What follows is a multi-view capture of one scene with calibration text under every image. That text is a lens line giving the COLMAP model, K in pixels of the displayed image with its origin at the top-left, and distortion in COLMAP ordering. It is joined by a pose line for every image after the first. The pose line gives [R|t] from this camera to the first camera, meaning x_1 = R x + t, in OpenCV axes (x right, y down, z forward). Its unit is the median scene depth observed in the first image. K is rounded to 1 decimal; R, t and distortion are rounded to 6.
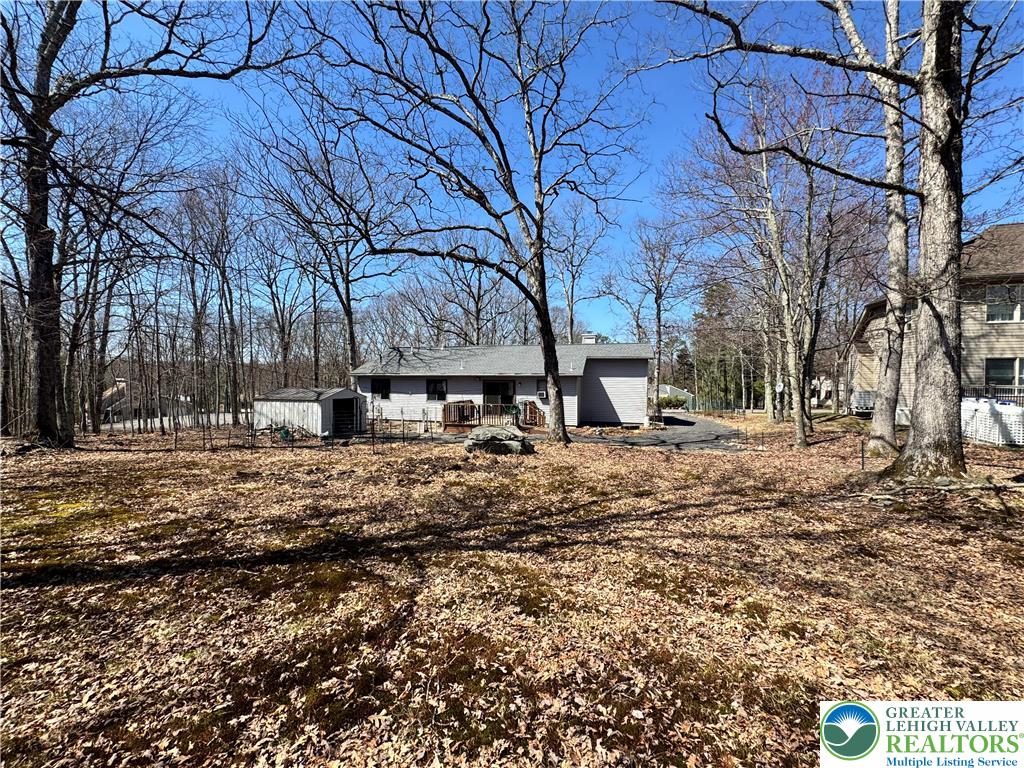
lens RADIAL K [[406.9, 0, 512.0], [0, 406.9, 384.0], [0, 0, 1]] dist [-0.001357, -0.000056]
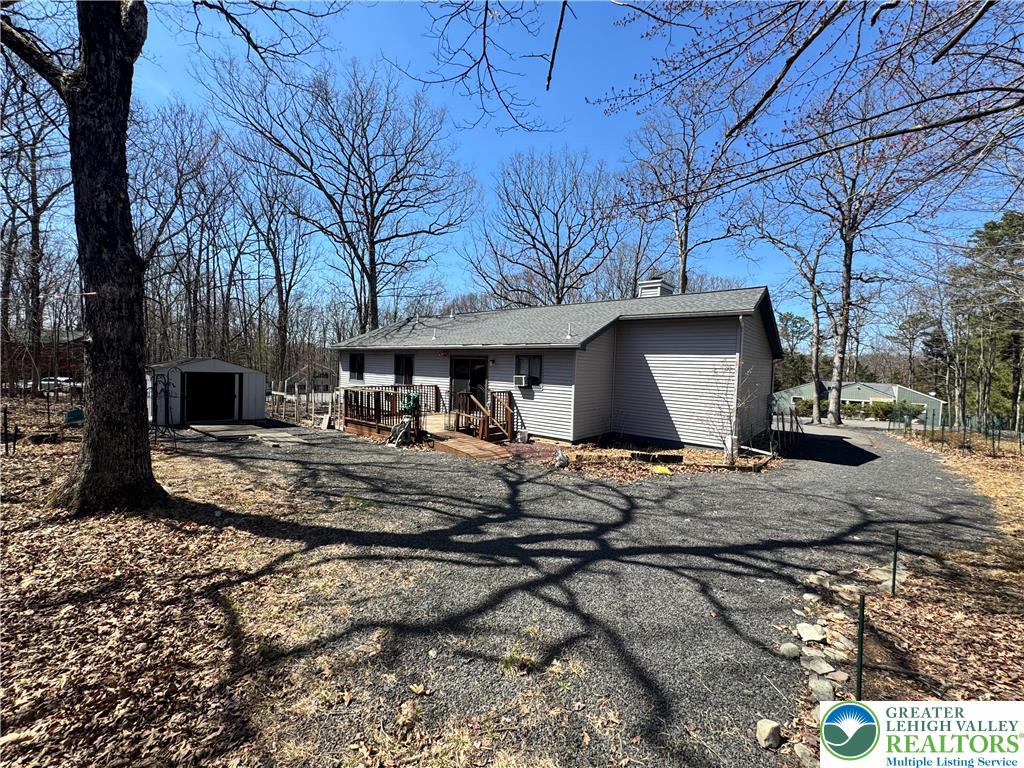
lens RADIAL K [[406.9, 0, 512.0], [0, 406.9, 384.0], [0, 0, 1]] dist [-0.001357, -0.000056]
pose [[0.910879, 0.042148, -0.410515, 0.277142], [-0.032813, 0.999018, 0.029761, 0.013048], [0.411367, -0.013639, 0.911368, 0.435626]]
